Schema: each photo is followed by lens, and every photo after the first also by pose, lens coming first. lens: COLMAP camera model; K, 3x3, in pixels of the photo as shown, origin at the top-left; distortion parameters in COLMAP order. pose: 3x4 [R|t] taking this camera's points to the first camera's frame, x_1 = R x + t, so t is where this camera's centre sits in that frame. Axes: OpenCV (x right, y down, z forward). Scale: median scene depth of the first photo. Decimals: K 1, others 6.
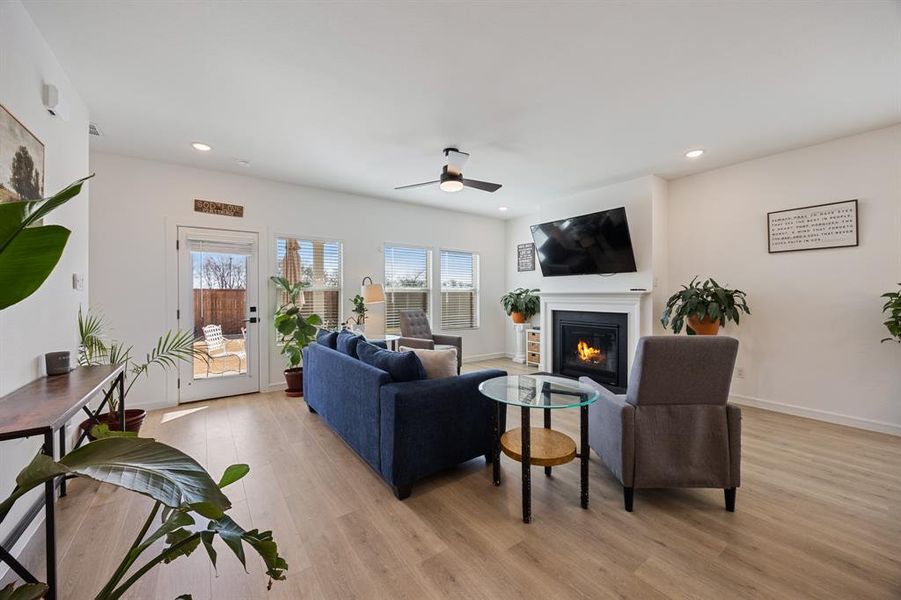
lens RADIAL K [[344.3, 0, 452.1], [0, 344.3, 296.0], [0, 0, 1]] dist [-0.002449, -0.000436]
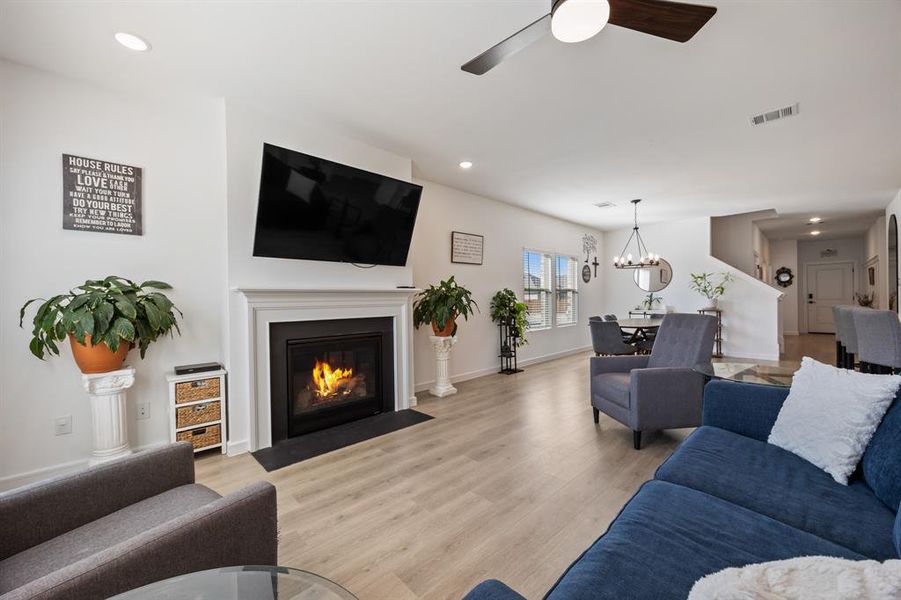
lens RADIAL K [[343.7, 0, 452.8], [0, 343.7, 299.3], [0, 0, 1]] dist [-0.001938, -0.000077]
pose [[-0.129784, 0.001007, 0.991542, -0.263360], [0.015516, 0.999879, 0.001015, 0.009935], [-0.991421, 0.015517, -0.129784, 0.821683]]
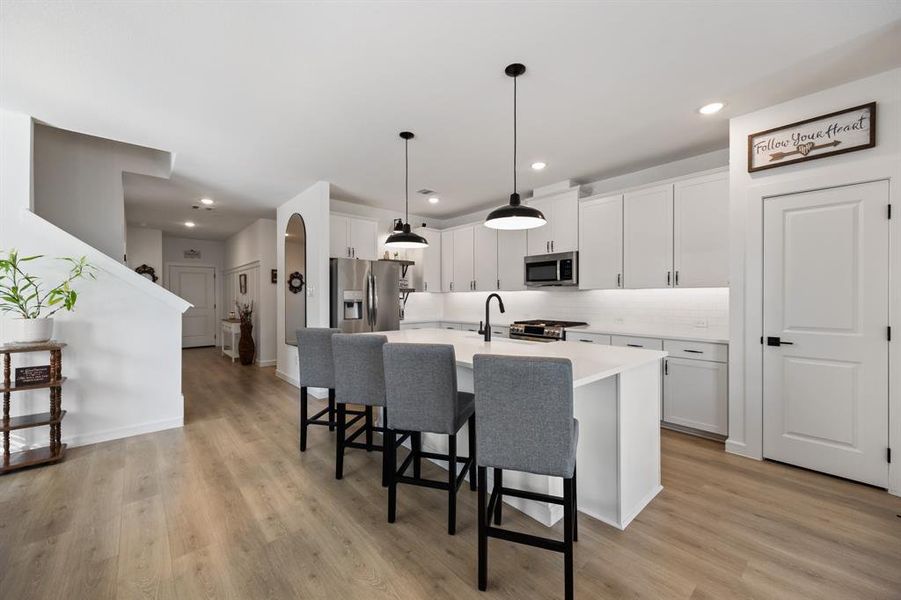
lens RADIAL K [[352.3, 0, 452.0], [0, 352.3, 296.7], [0, 0, 1]] dist [0.002175, 0.000051]
pose [[-0.994218, 0.004626, -0.107280, 0.307105], [0.004499, 0.999989, 0.001429, -0.006306], [0.107285, 0.000938, -0.994228, 0.301221]]
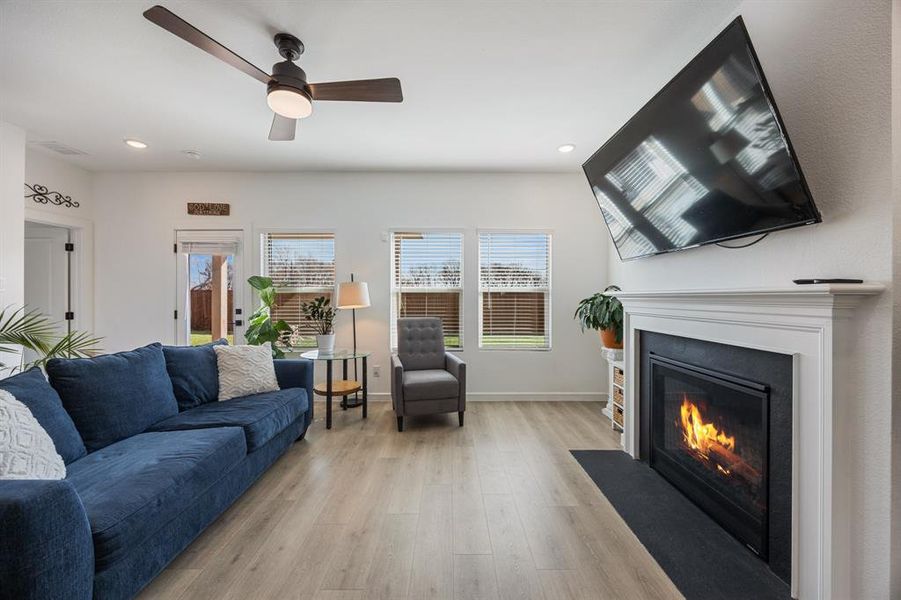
lens RADIAL K [[343.7, 0, 452.8], [0, 343.7, 299.3], [0, 0, 1]] dist [-0.001938, -0.000077]
pose [[0.817413, 0.006588, -0.576015, 0.369932], [-0.004403, 0.999977, 0.005190, -0.002265], [0.576036, -0.001706, 0.817423, 0.472018]]
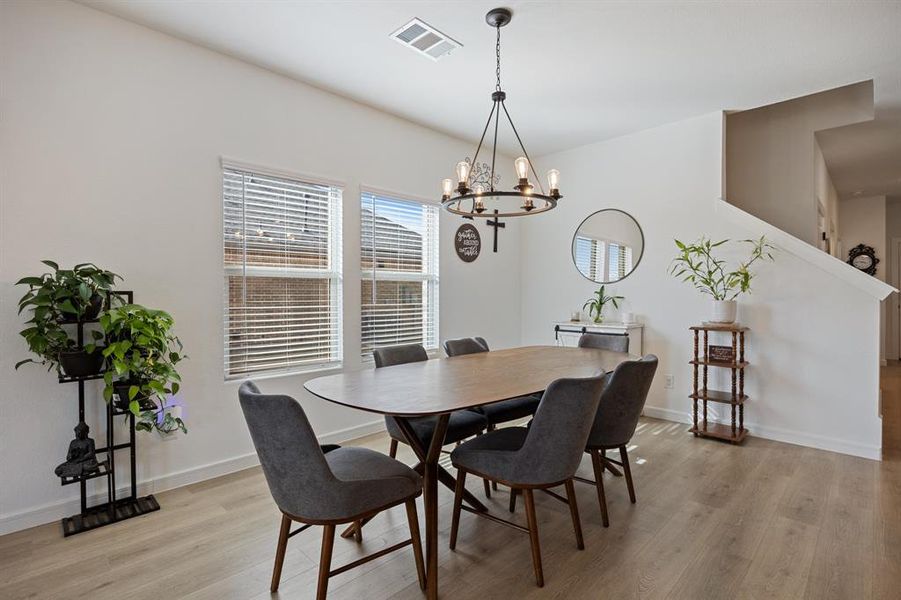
lens RADIAL K [[431.8, 0, 449.0], [0, 431.8, 294.9], [0, 0, 1]] dist [-0.007735, -0.000615]
pose [[-0.163144, -0.002785, 0.986598, 0.273319], [0.003390, 0.999989, 0.003383, 0.011407], [-0.986596, 0.003896, -0.163133, 0.245415]]
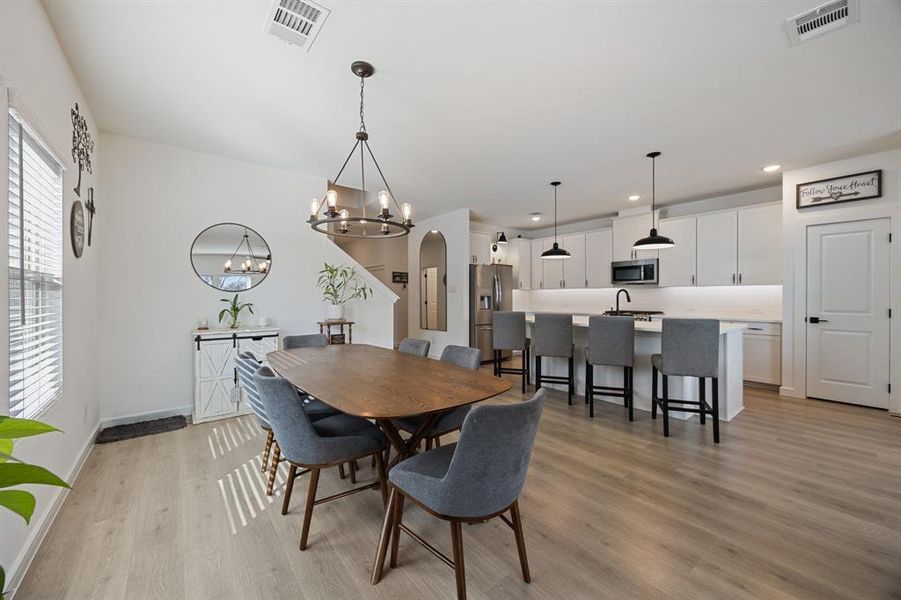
lens RADIAL K [[344.3, 0, 452.1], [0, 344.3, 296.0], [0, 0, 1]] dist [-0.002449, -0.000436]
pose [[-0.998230, 0.005497, -0.059211, 0.636669], [0.005296, 0.999980, 0.003557, 0.000645], [0.059229, 0.003238, -0.998239, 0.555658]]
